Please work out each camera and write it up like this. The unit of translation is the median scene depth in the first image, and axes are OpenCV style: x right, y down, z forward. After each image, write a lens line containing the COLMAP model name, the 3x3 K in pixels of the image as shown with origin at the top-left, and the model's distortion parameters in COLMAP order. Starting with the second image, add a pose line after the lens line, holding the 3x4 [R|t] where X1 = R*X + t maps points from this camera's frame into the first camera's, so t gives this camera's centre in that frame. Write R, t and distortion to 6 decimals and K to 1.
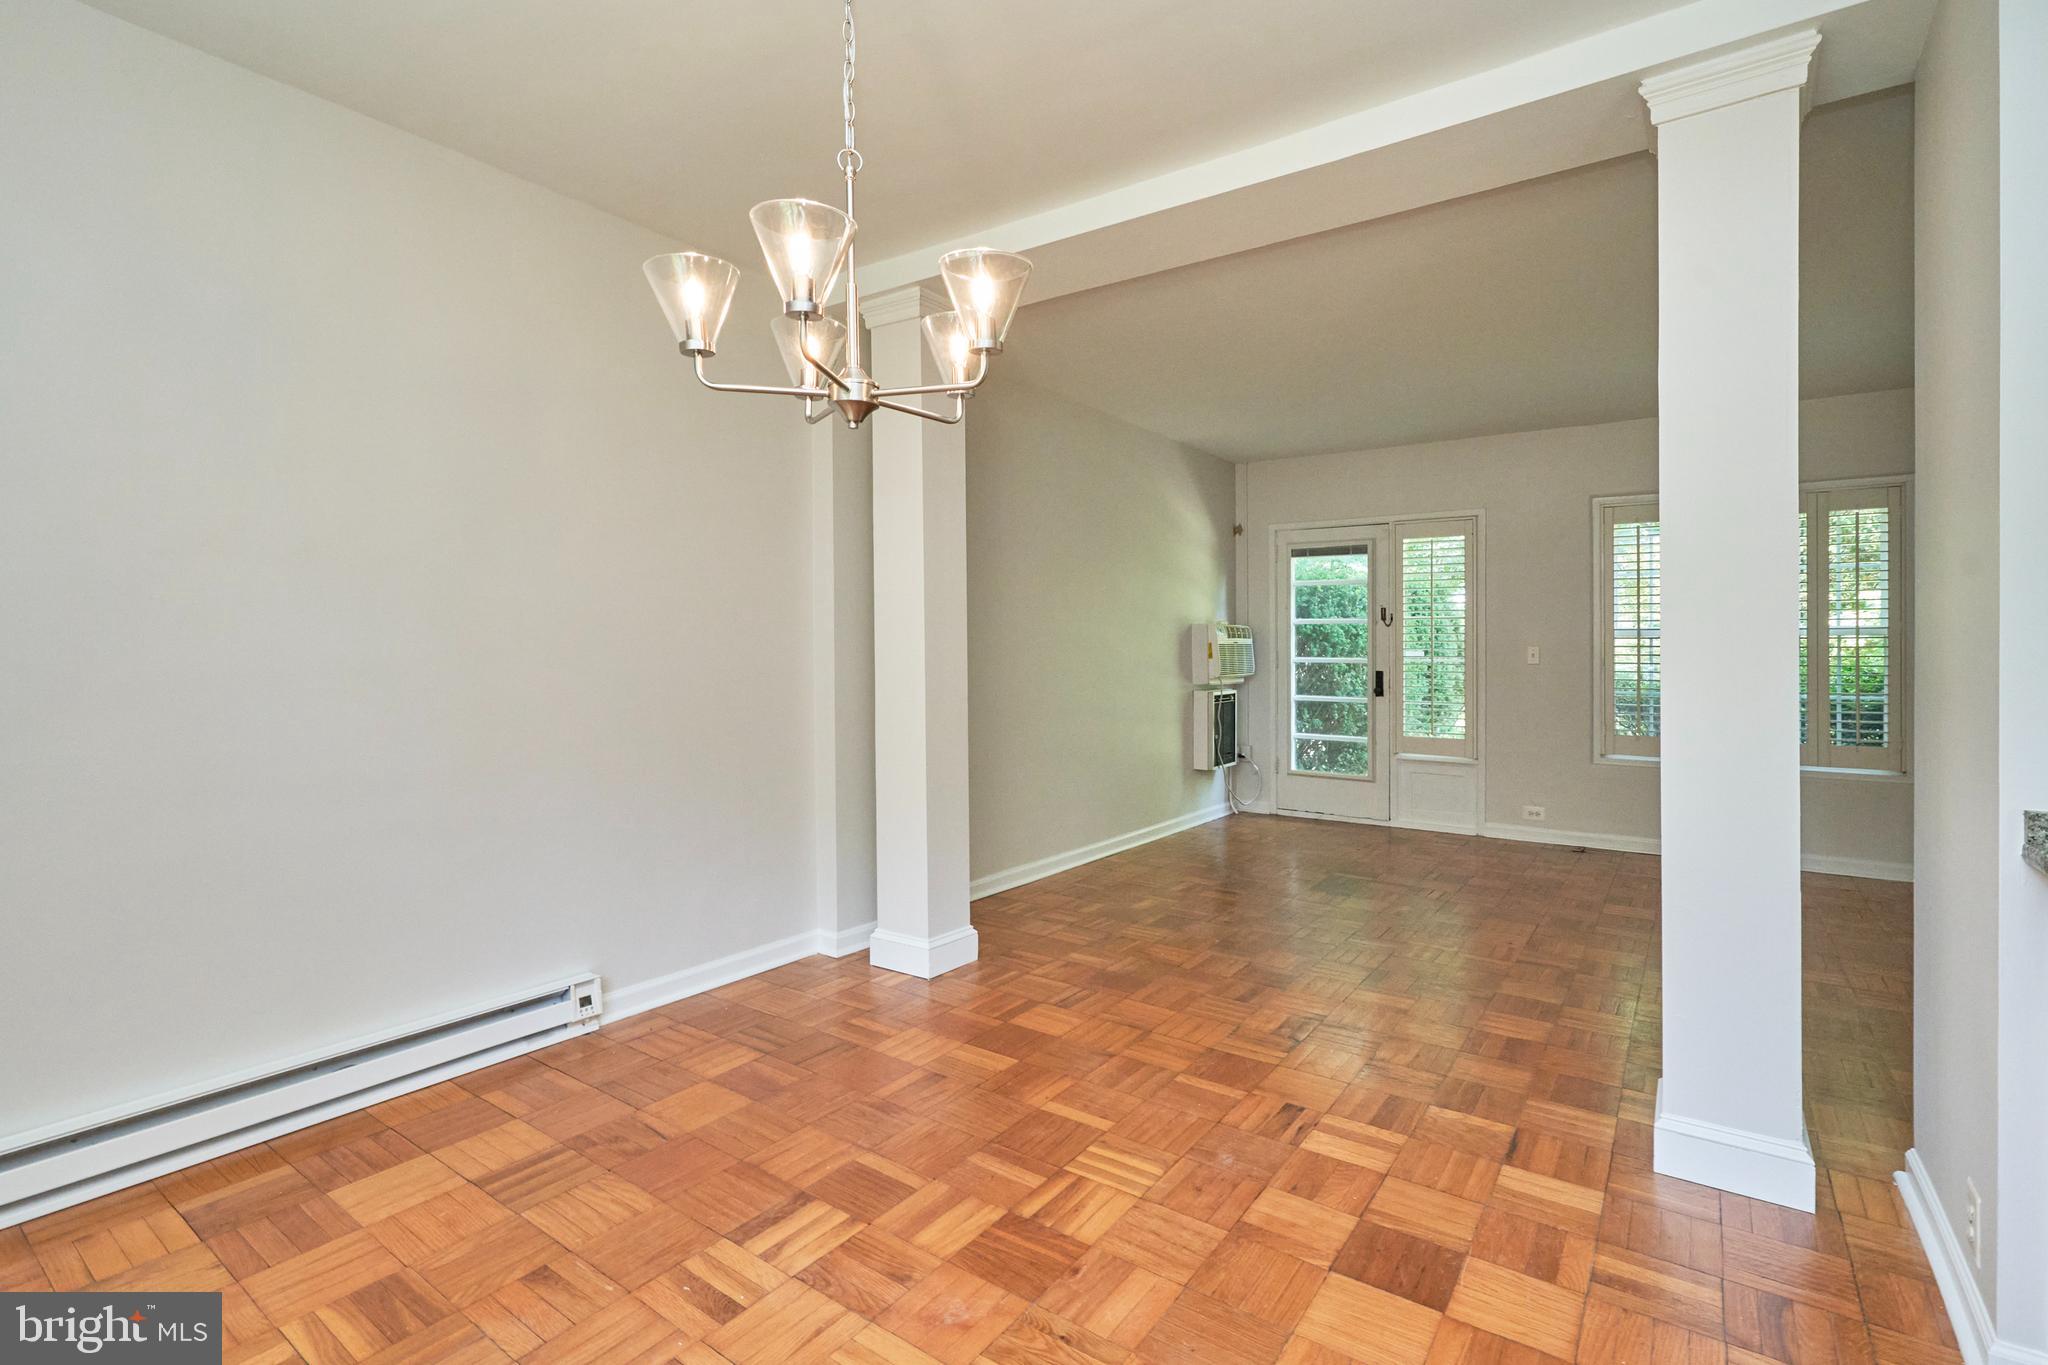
lens RADIAL K [[950.7, 0, 1027.1], [0, 950.7, 654.5], [0, 0, 1]] dist [-0.001138, 0.001613]
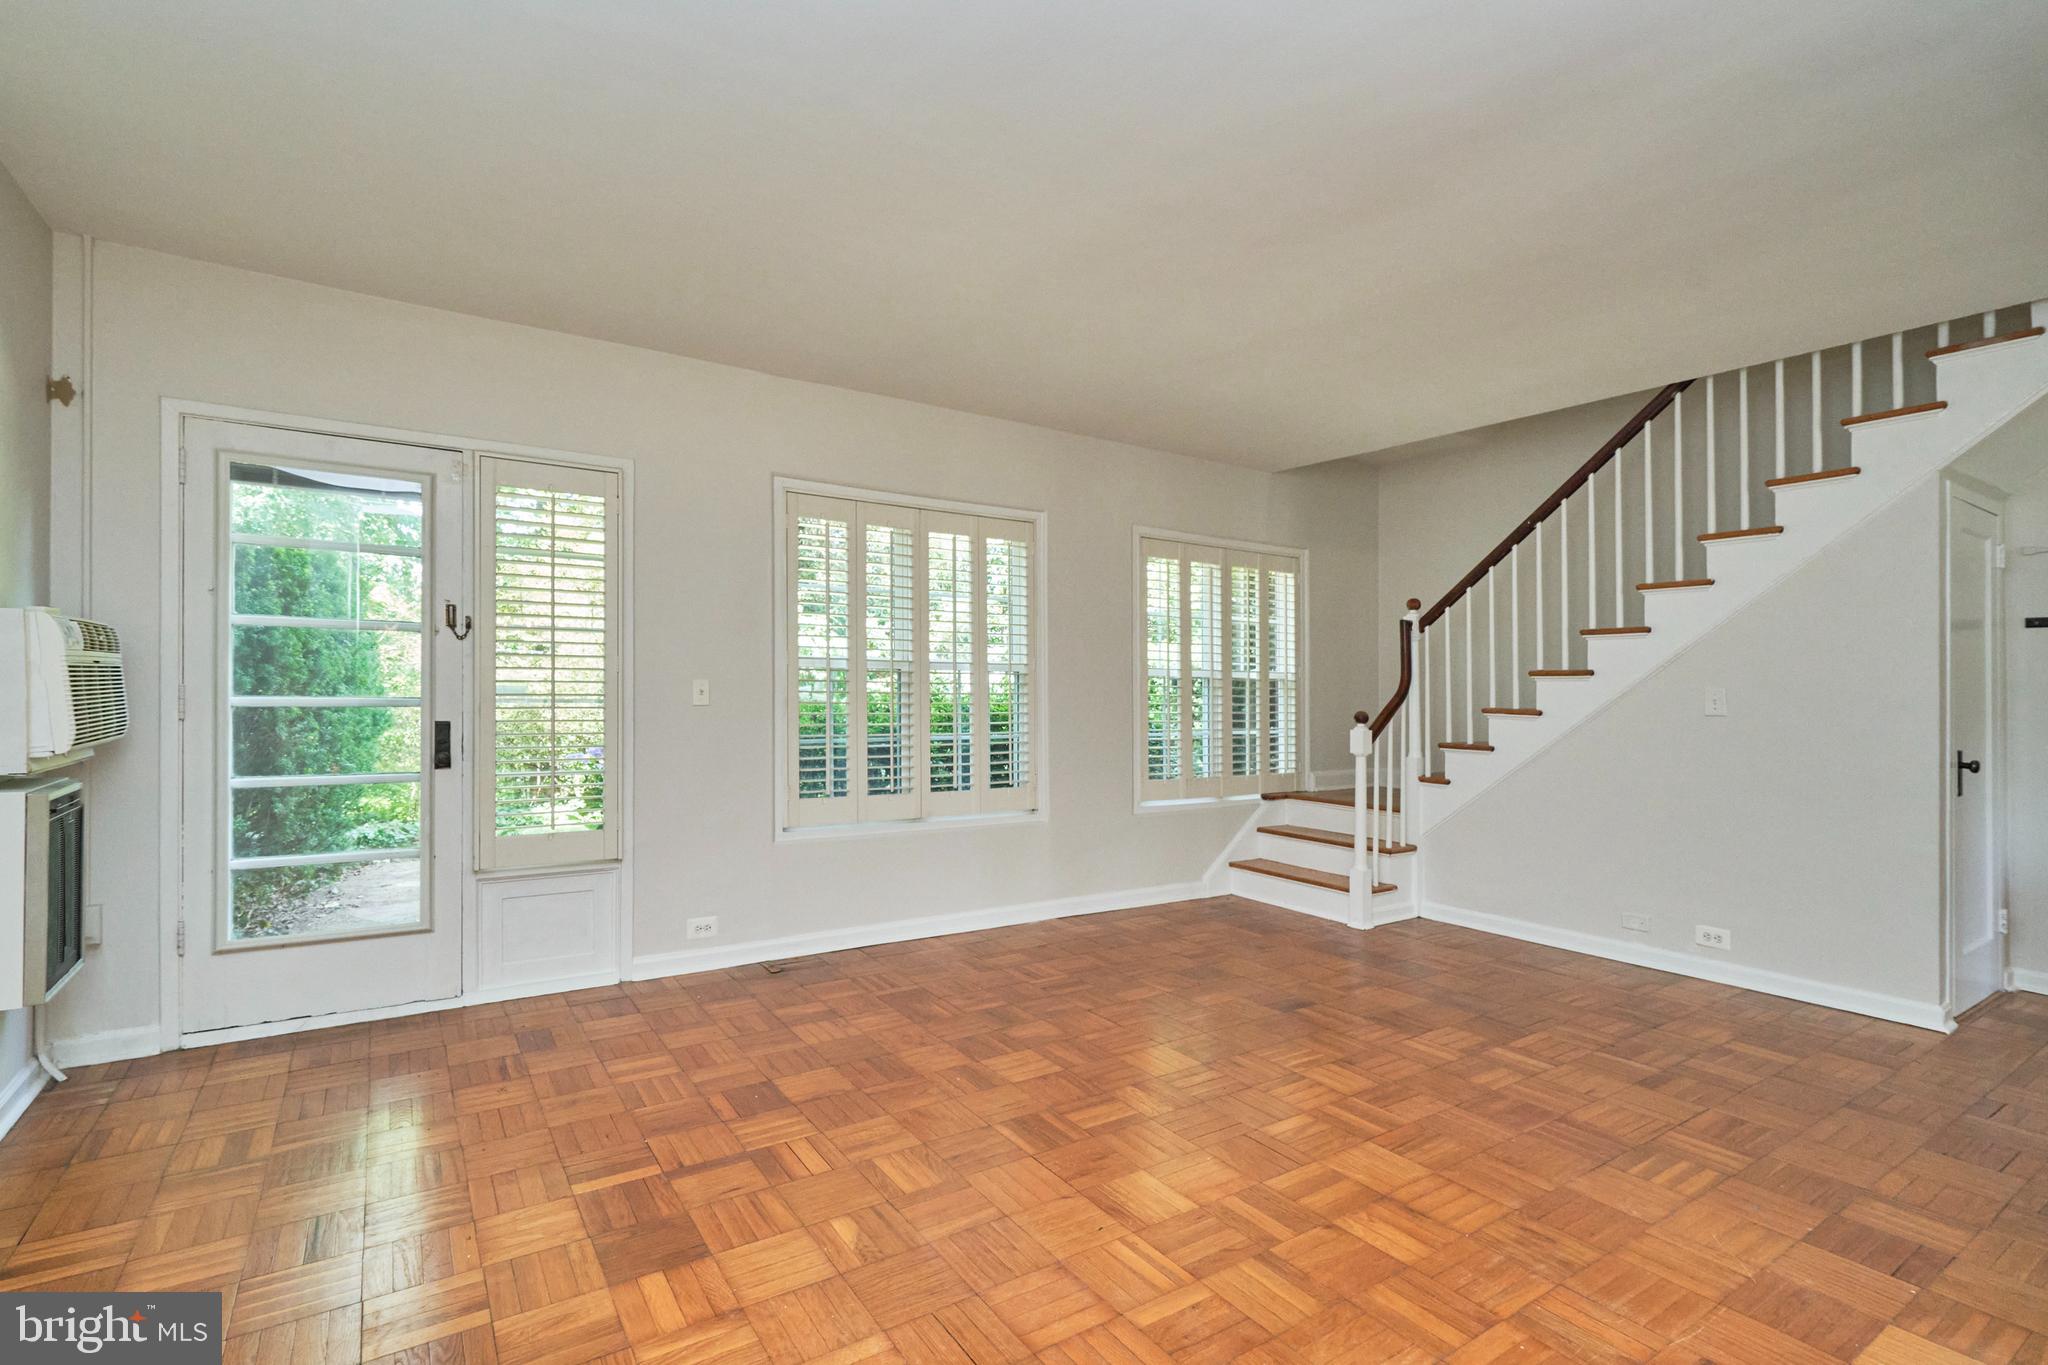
lens RADIAL K [[950.7, 0, 1020.4], [0, 950.7, 673.0], [0, 0, 1]] dist [-0.001138, 0.001613]
pose [[0.358143, 0.014604, 0.933553, -0.027195], [-0.007223, 0.999891, -0.012870, -0.010262], [-0.933639, -0.002134, 0.358209, 0.935655]]
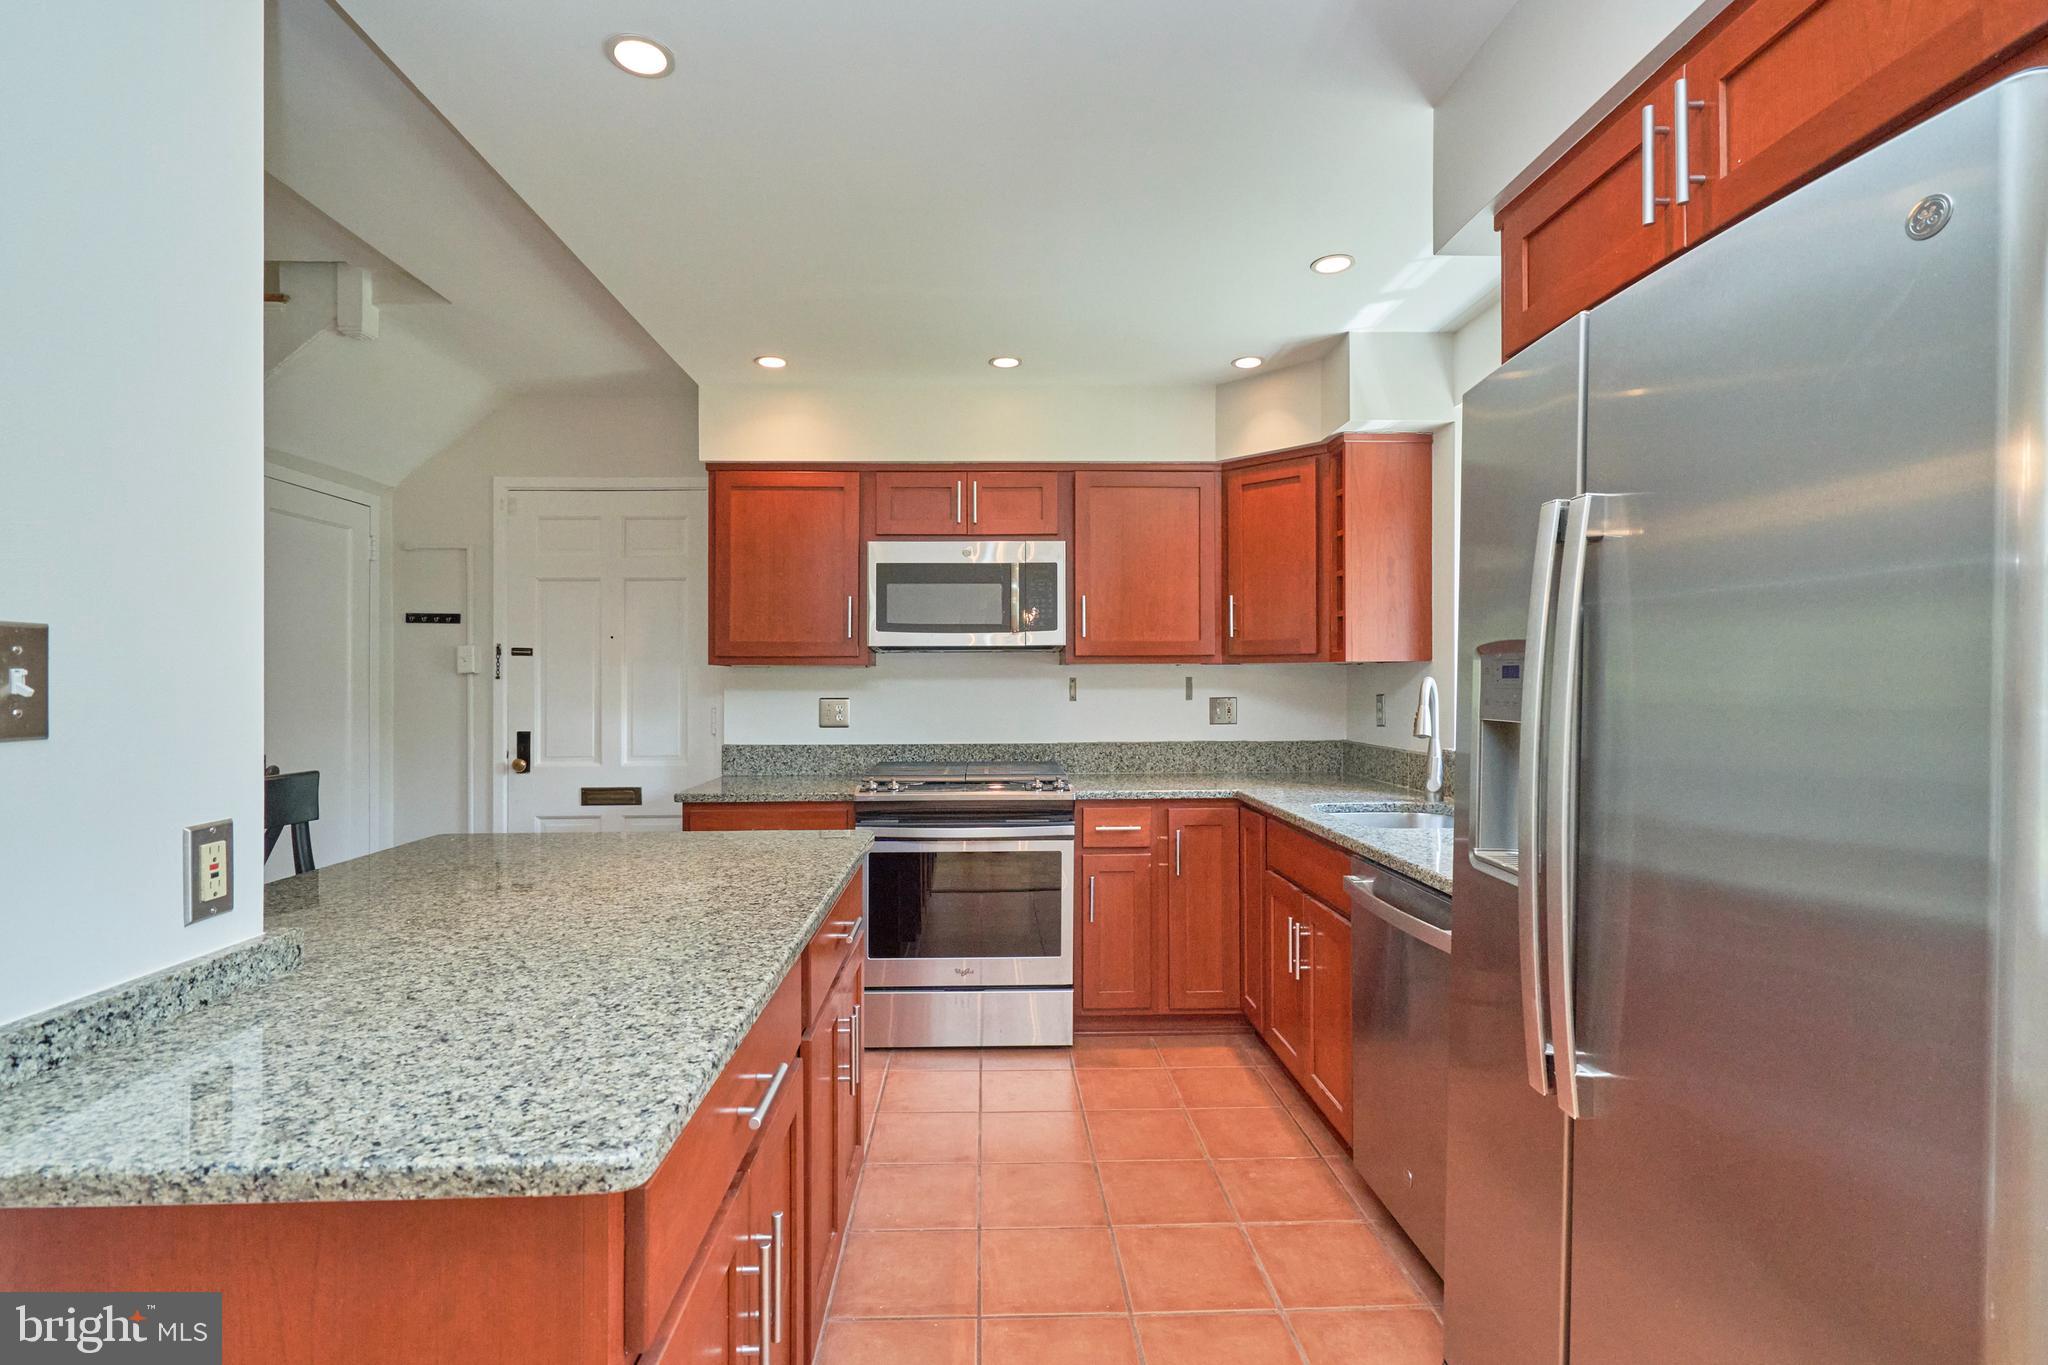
lens RADIAL K [[950.7, 0, 1012.6], [0, 950.7, 664.3], [0, 0, 1]] dist [-0.001138, 0.001613]
pose [[-0.598520, 0.010951, 0.801033, 0.129575], [0.004015, 0.999935, -0.010671, -0.024000], [-0.801098, -0.003170, -0.598525, 0.324042]]
